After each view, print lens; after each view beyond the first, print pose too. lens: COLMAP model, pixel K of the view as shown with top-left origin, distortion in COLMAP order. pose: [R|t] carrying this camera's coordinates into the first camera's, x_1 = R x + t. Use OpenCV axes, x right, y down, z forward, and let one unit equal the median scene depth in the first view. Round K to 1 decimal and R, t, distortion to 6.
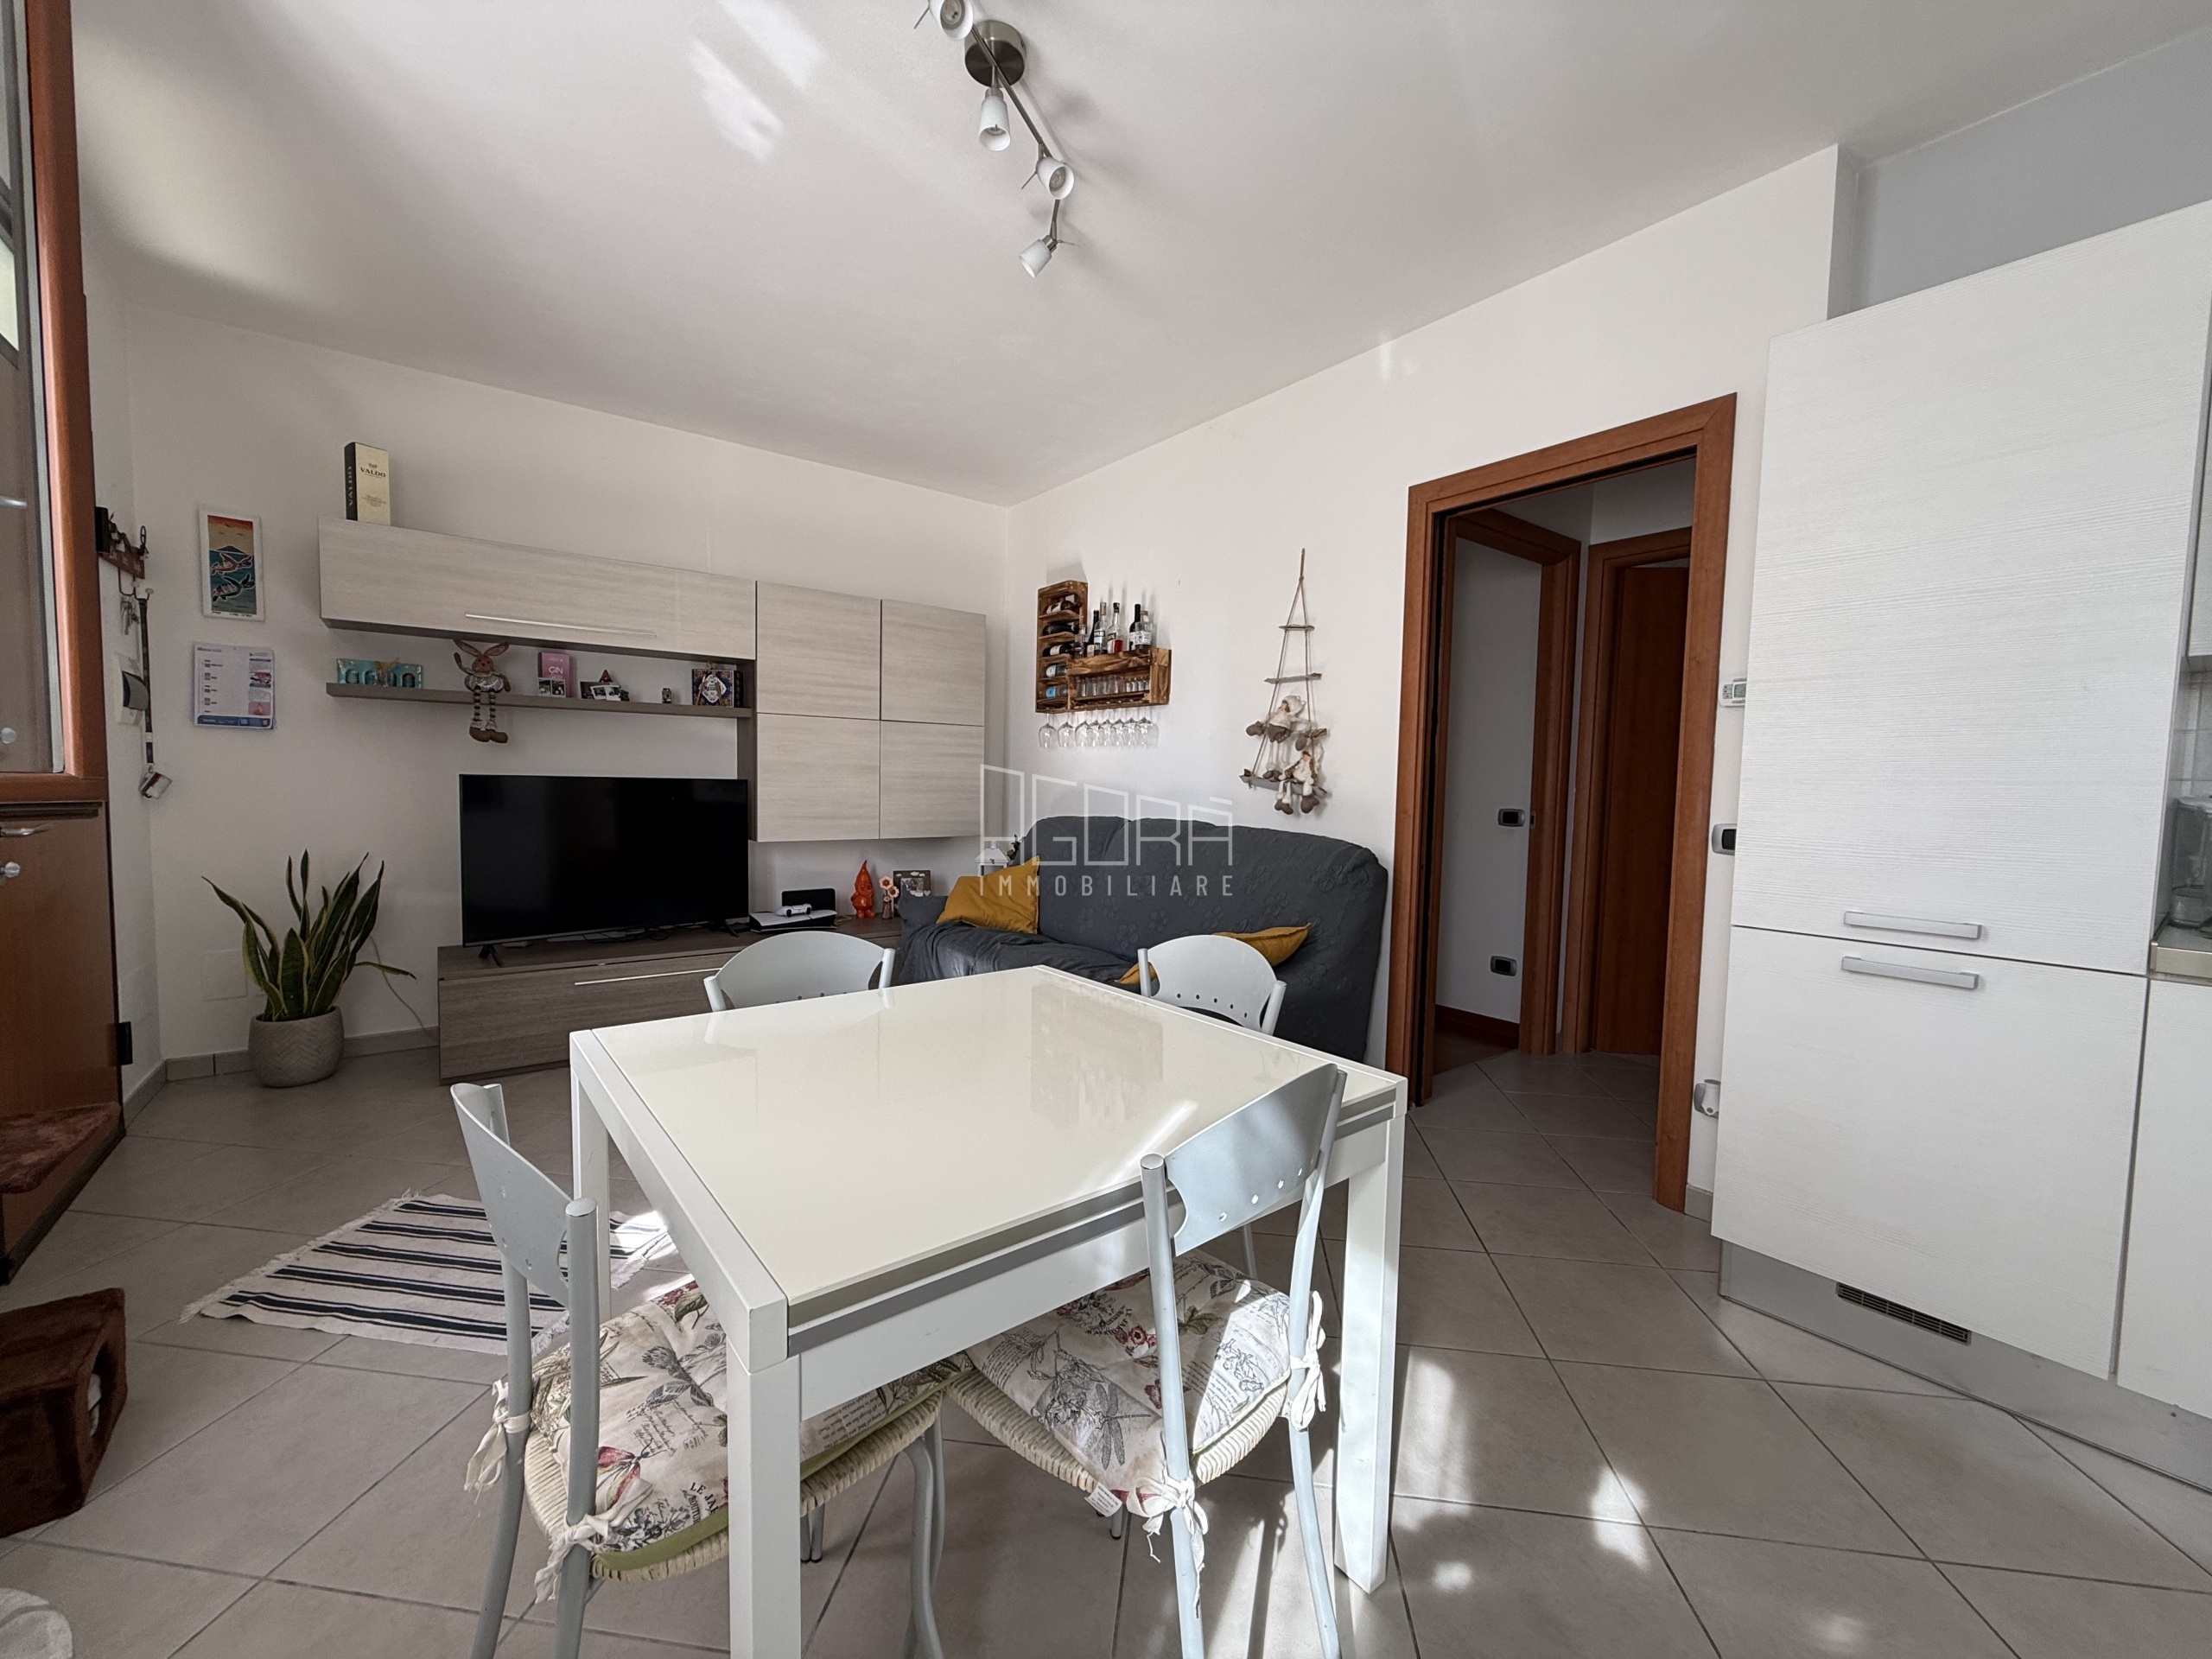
lens RADIAL K [[874.5, 0, 1092.8], [0, 874.5, 828.8], [0, 0, 1]] dist [-0.001971, -0.000210]
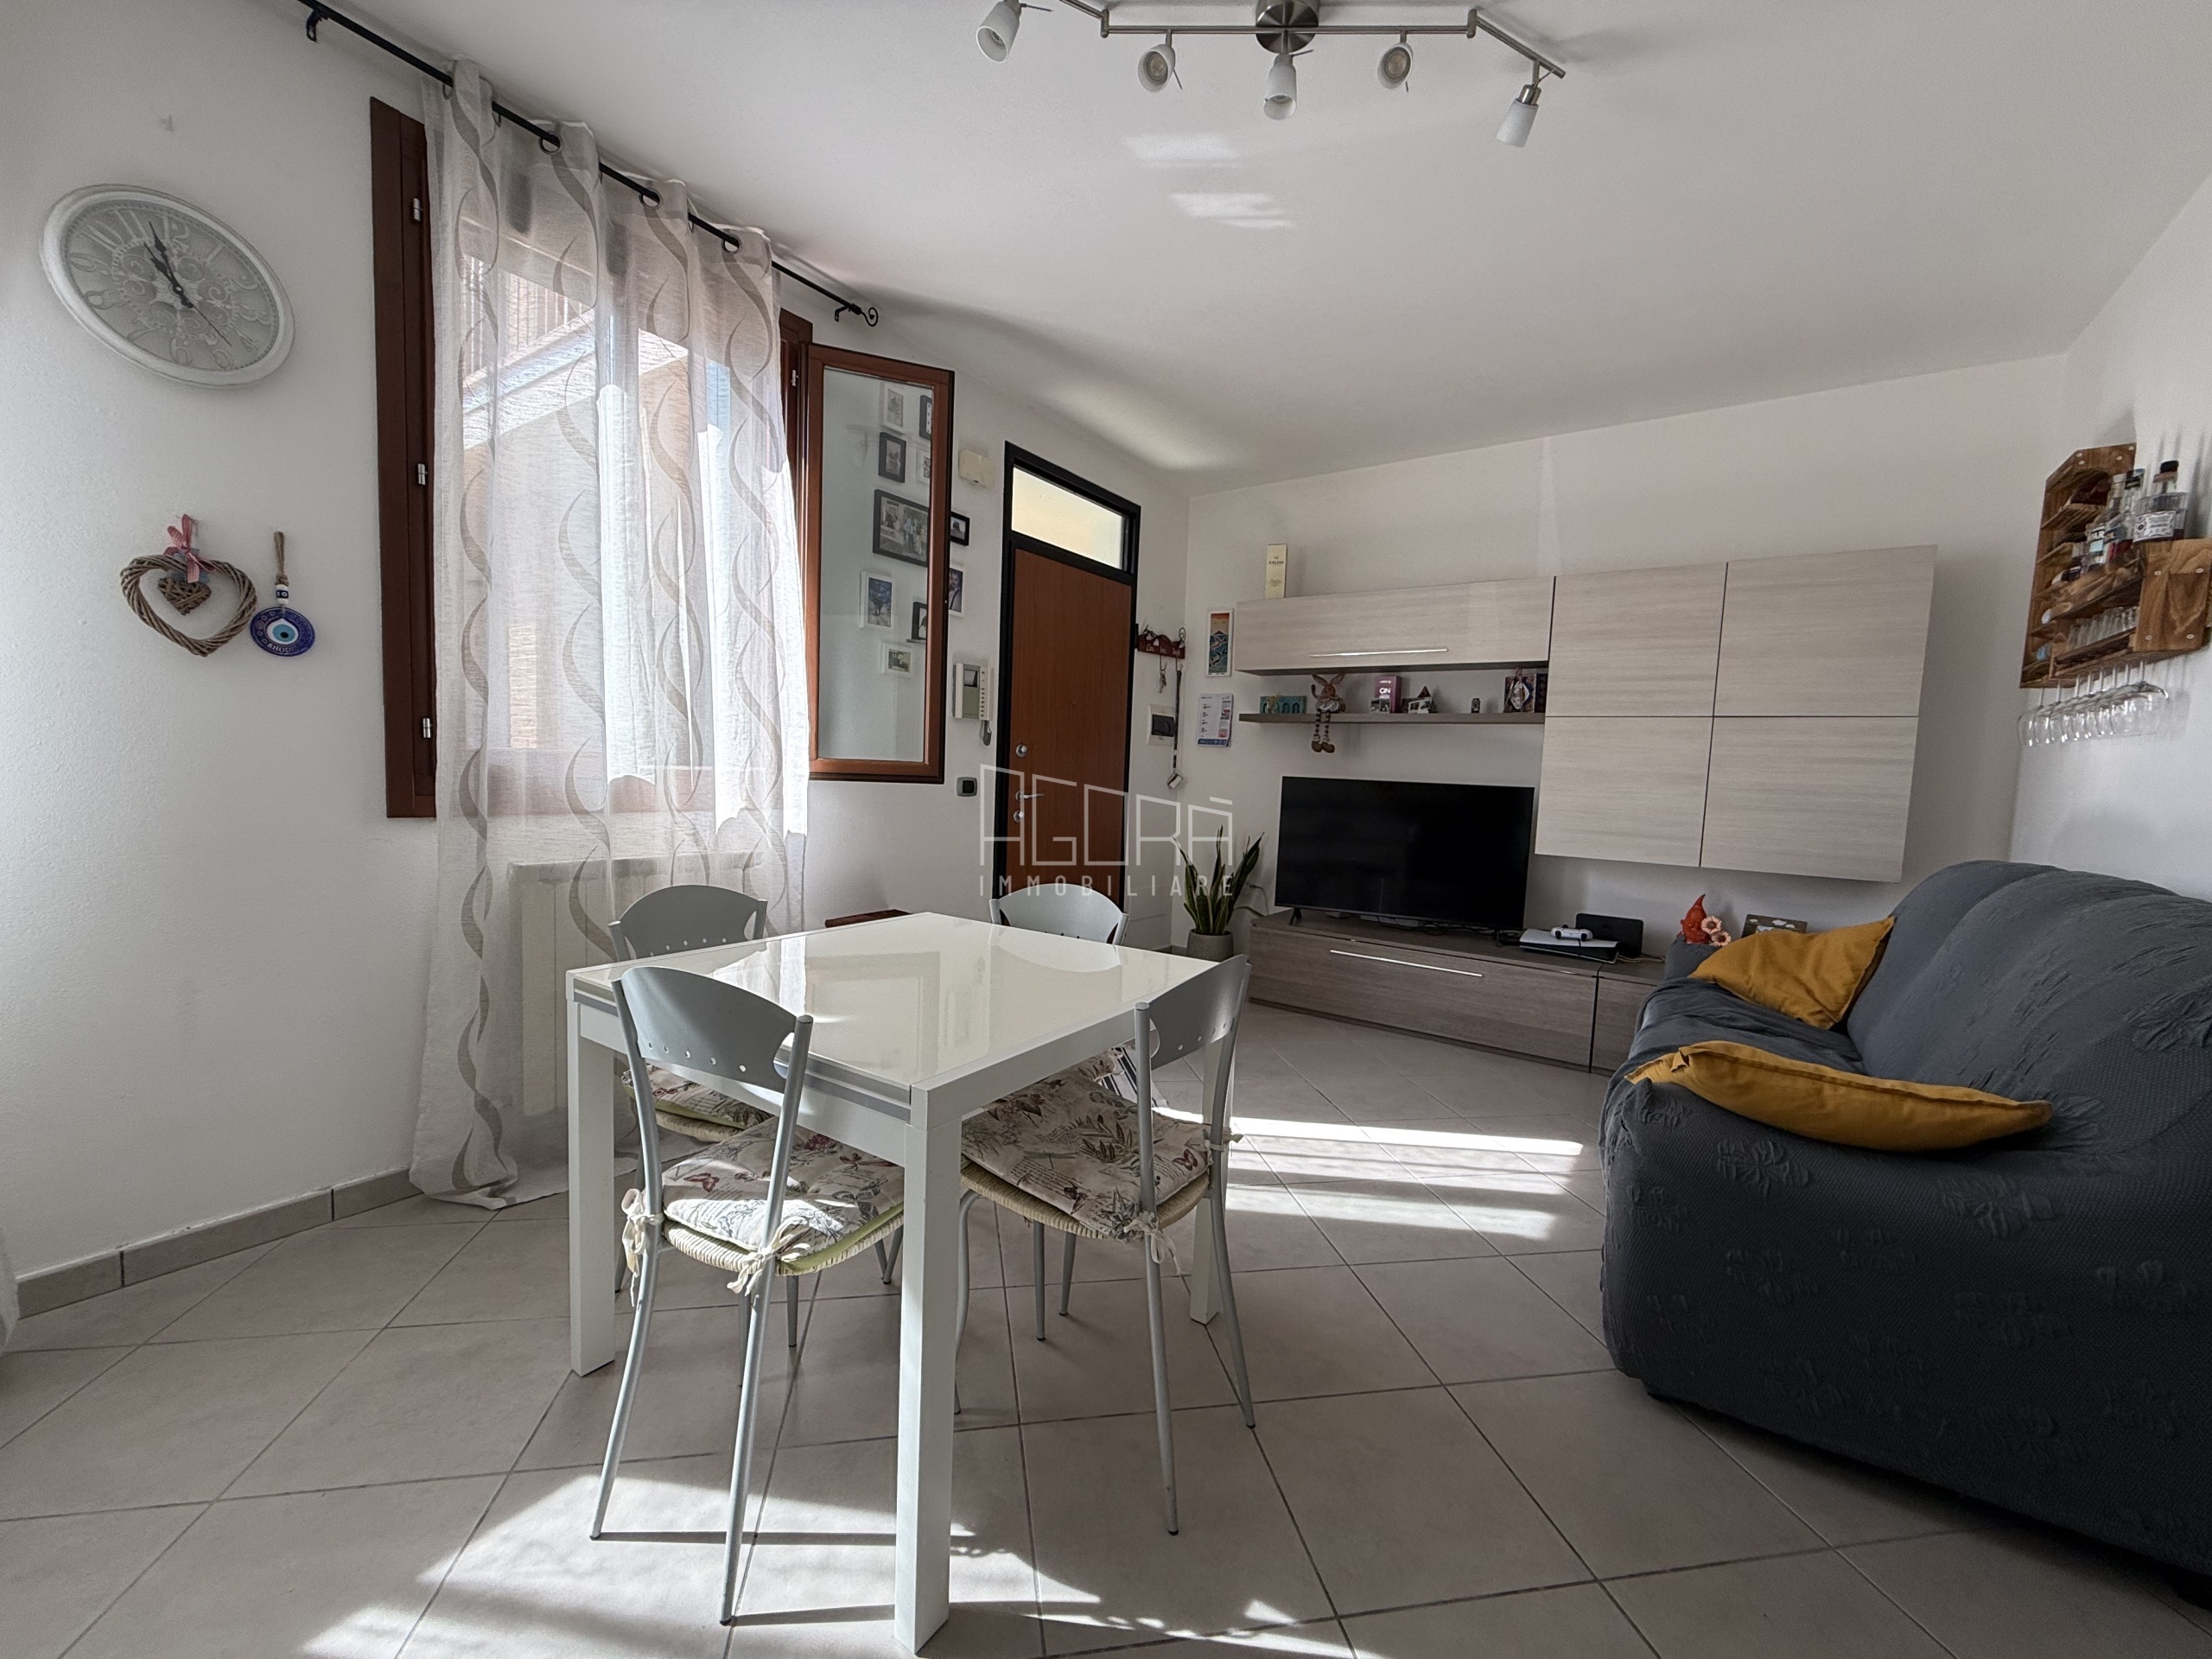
lens RADIAL K [[874.2, 0, 1106.0], [0, 874.2, 829.5], [0, 0, 1]] dist [0.000902, -0.000015]
pose [[0.306764, 0.062679, -0.949720, 0.418145], [-0.086589, 0.995529, 0.037733, -0.007228], [0.947839, 0.070660, 0.310820, 0.300417]]
